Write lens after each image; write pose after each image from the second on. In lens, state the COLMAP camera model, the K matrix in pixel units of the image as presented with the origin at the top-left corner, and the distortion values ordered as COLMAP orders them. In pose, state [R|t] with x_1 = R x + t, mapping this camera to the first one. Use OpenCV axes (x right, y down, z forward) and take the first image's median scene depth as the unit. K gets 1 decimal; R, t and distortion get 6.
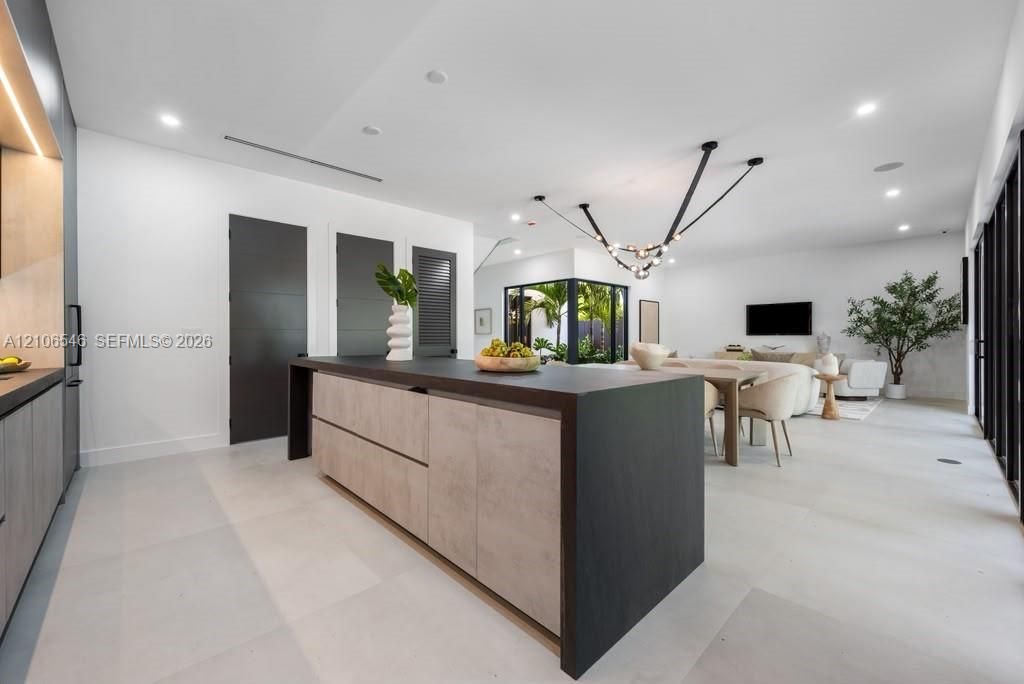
lens RADIAL K [[408.7, 0, 510.6], [0, 408.7, 339.9], [0, 0, 1]] dist [0.005909, -0.000585]
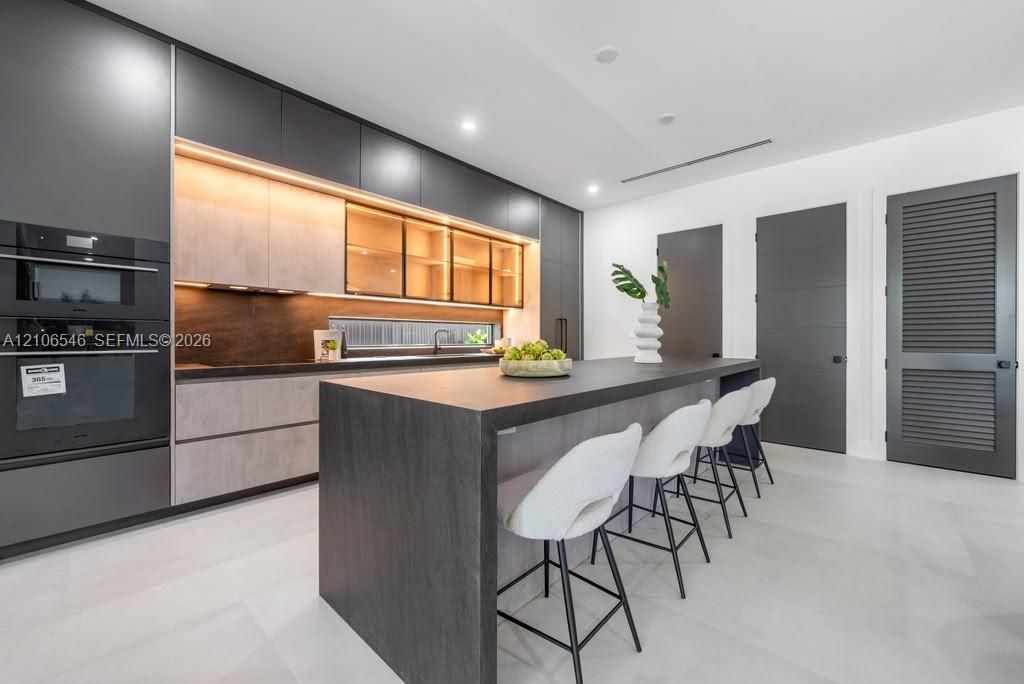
lens RADIAL K [[408.7, 0, 510.6], [0, 408.7, 339.9], [0, 0, 1]] dist [0.005909, -0.000585]
pose [[0.068706, 0.007922, -0.997606, 0.279866], [-0.008754, 0.999935, 0.007338, -0.001670], [0.997599, 0.008229, 0.068771, 0.276841]]
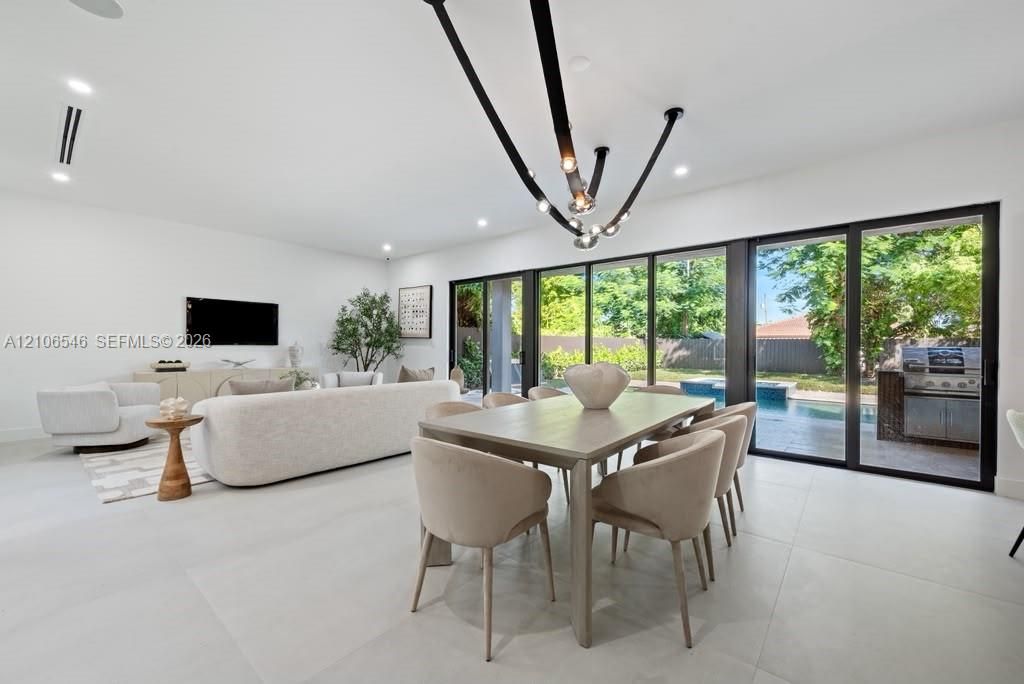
lens RADIAL K [[408.7, 0, 510.6], [0, 408.7, 339.9], [0, 0, 1]] dist [0.005909, -0.000585]
pose [[-0.124954, 0.016984, 0.992017, -0.150971], [0.002612, 0.999856, -0.016790, -0.008402], [-0.992159, 0.000494, -0.124981, 0.749245]]
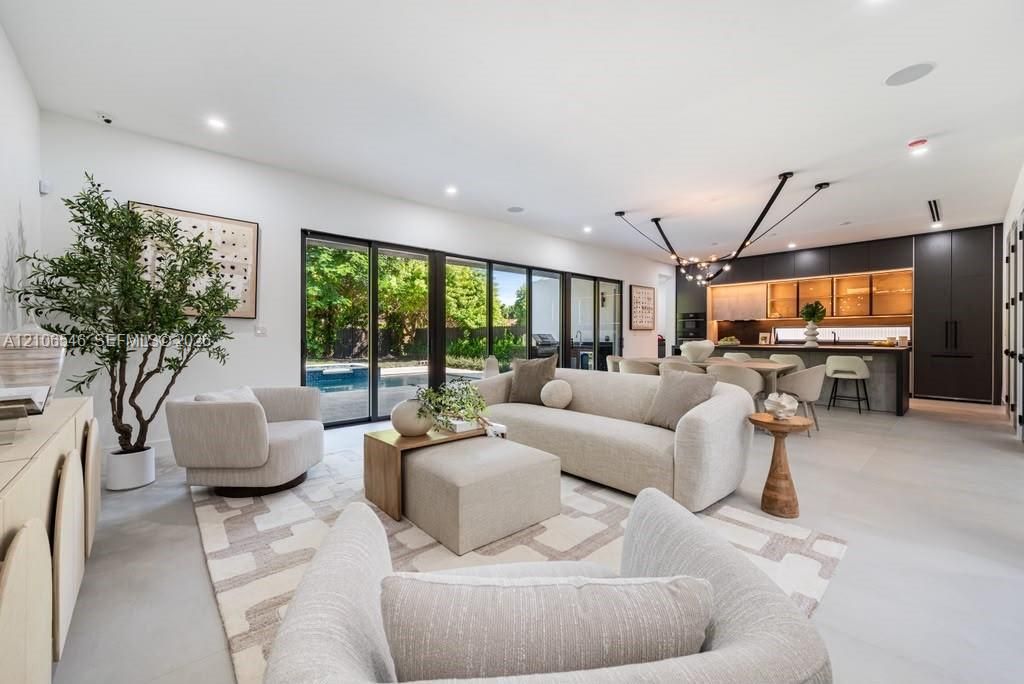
lens RADIAL K [[408.7, 0, 510.6], [0, 408.7, 339.9], [0, 0, 1]] dist [0.005909, -0.000585]
pose [[-0.999706, 0.001517, 0.024201, 0.547138], [0.001927, 0.999855, 0.016925, -0.009431], [-0.024172, 0.016966, -0.999564, 1.414786]]
